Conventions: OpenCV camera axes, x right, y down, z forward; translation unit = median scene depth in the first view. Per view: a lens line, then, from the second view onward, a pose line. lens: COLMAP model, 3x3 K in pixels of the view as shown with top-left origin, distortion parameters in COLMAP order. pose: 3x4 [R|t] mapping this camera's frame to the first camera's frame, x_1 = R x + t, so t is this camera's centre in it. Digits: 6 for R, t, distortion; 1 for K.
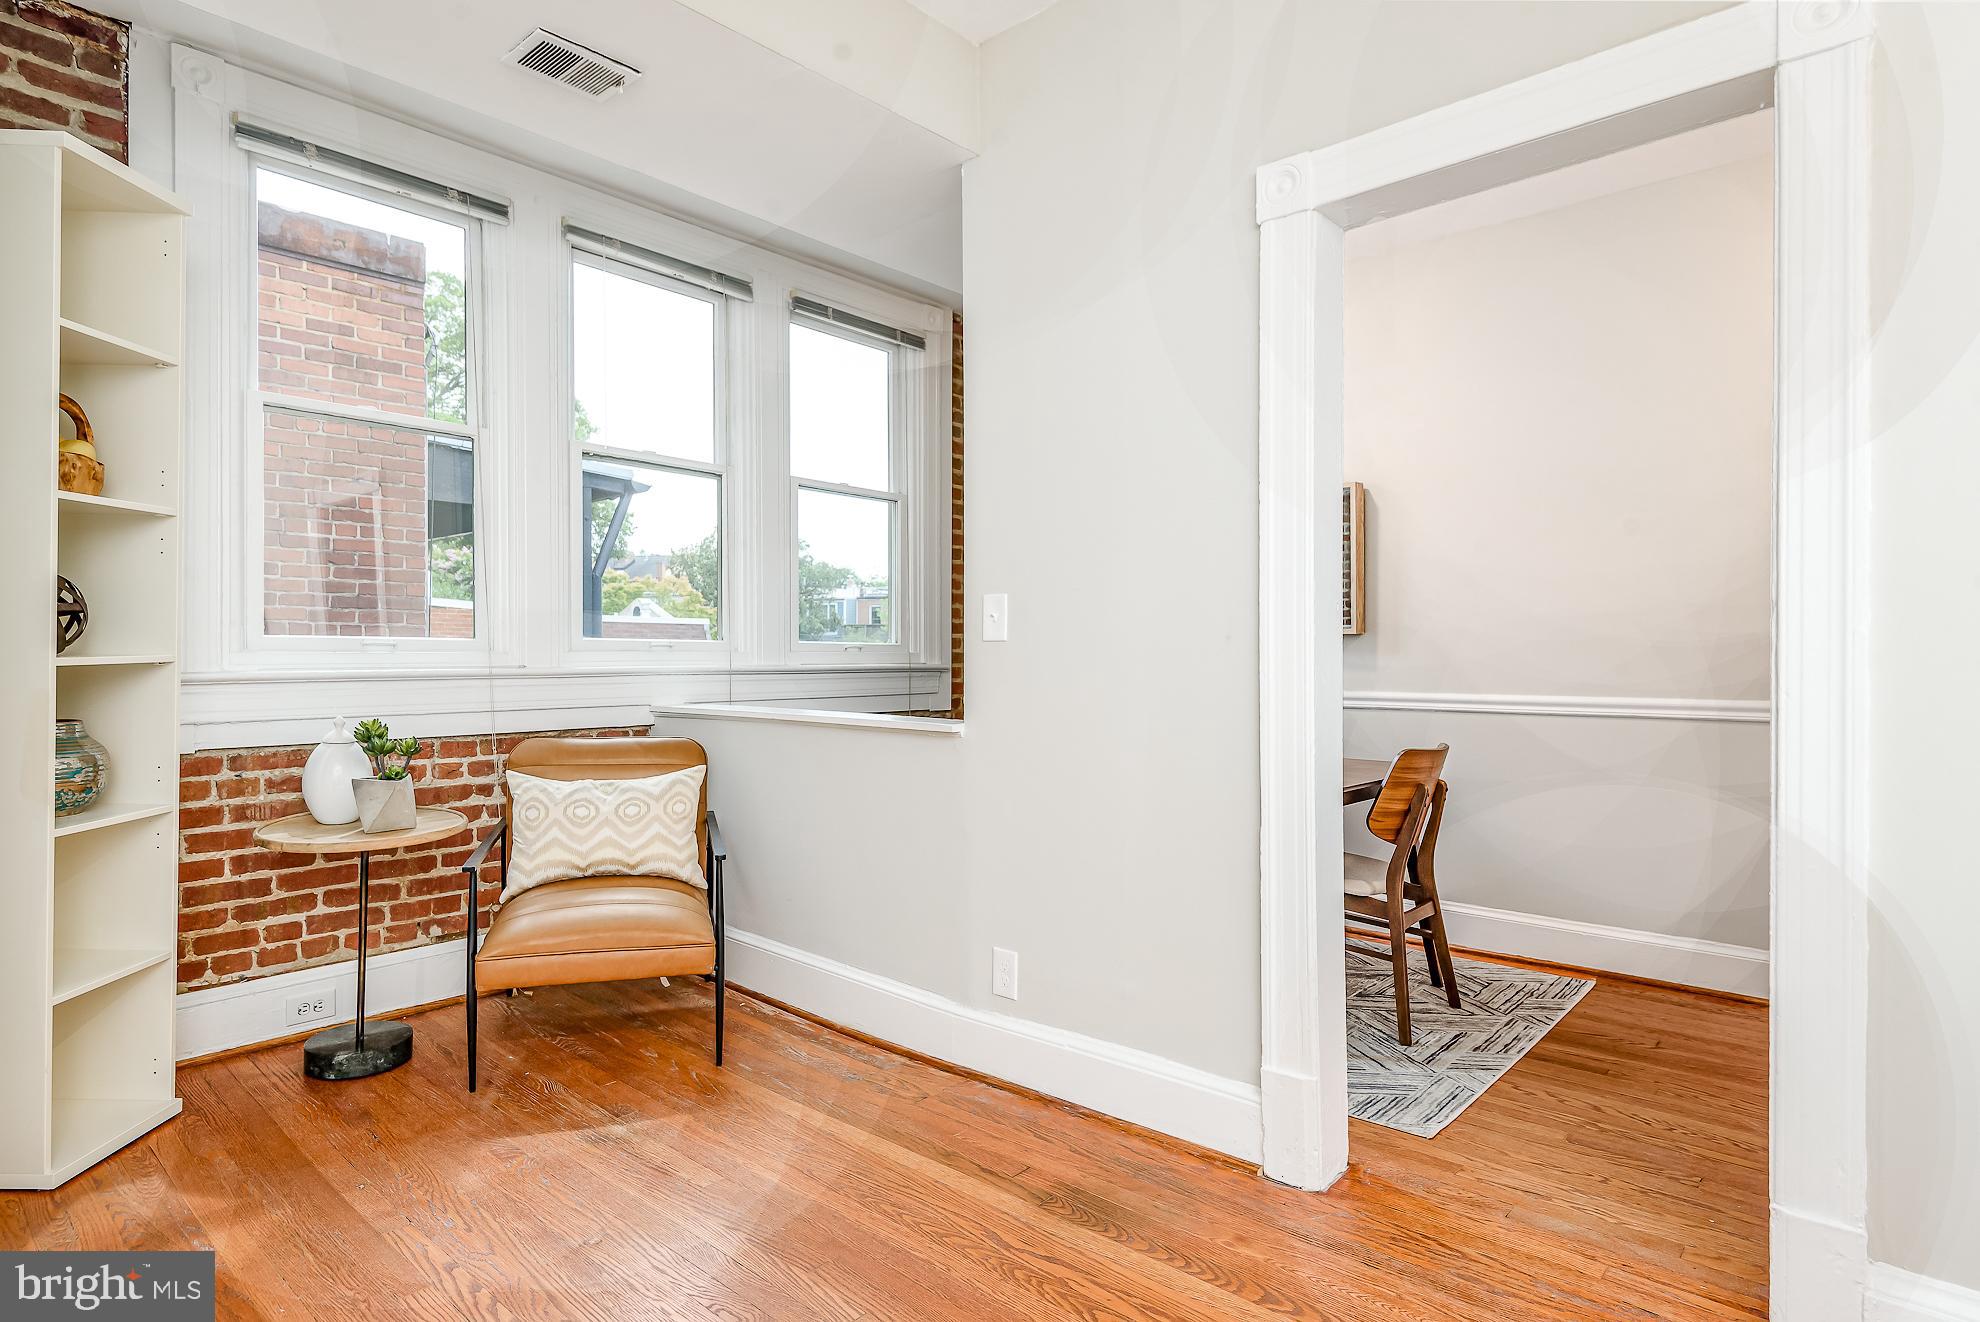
lens RADIAL K [[1076.6, 0, 982.3], [0, 1076.6, 667.4], [0, 0, 1]] dist [0.012285, -0.001104]
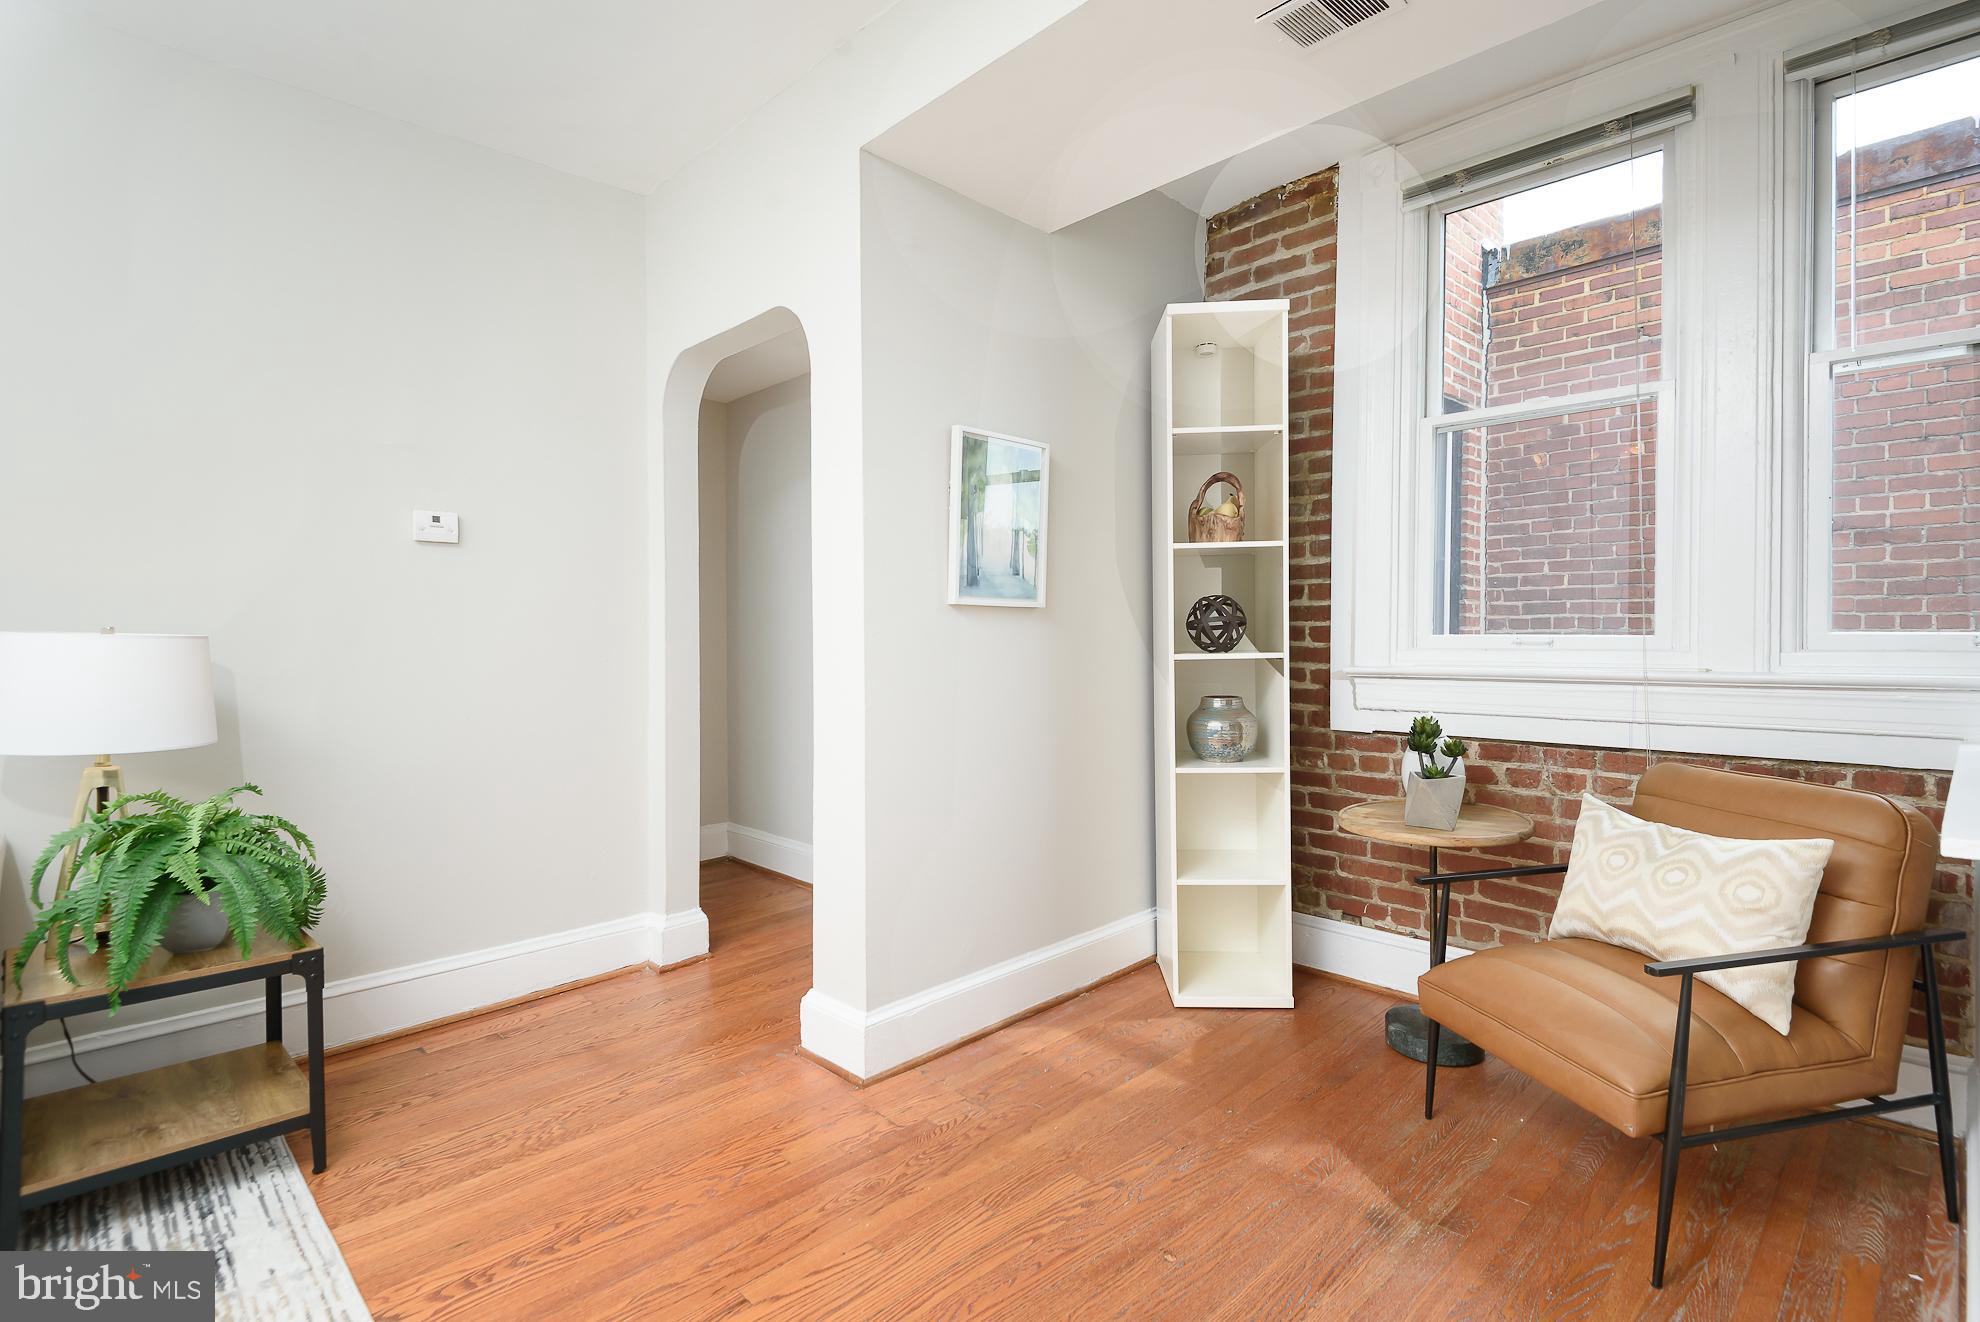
lens RADIAL K [[955.4, 0, 990.2], [0, 955.4, 647.7], [0, 0, 1]] dist [0.001615, -0.000252]
pose [[-0.072634, 0.007885, -0.997328, 0.340501], [-0.014900, 0.999849, 0.008990, -0.017505], [0.997247, 0.015514, -0.072505, 0.596516]]
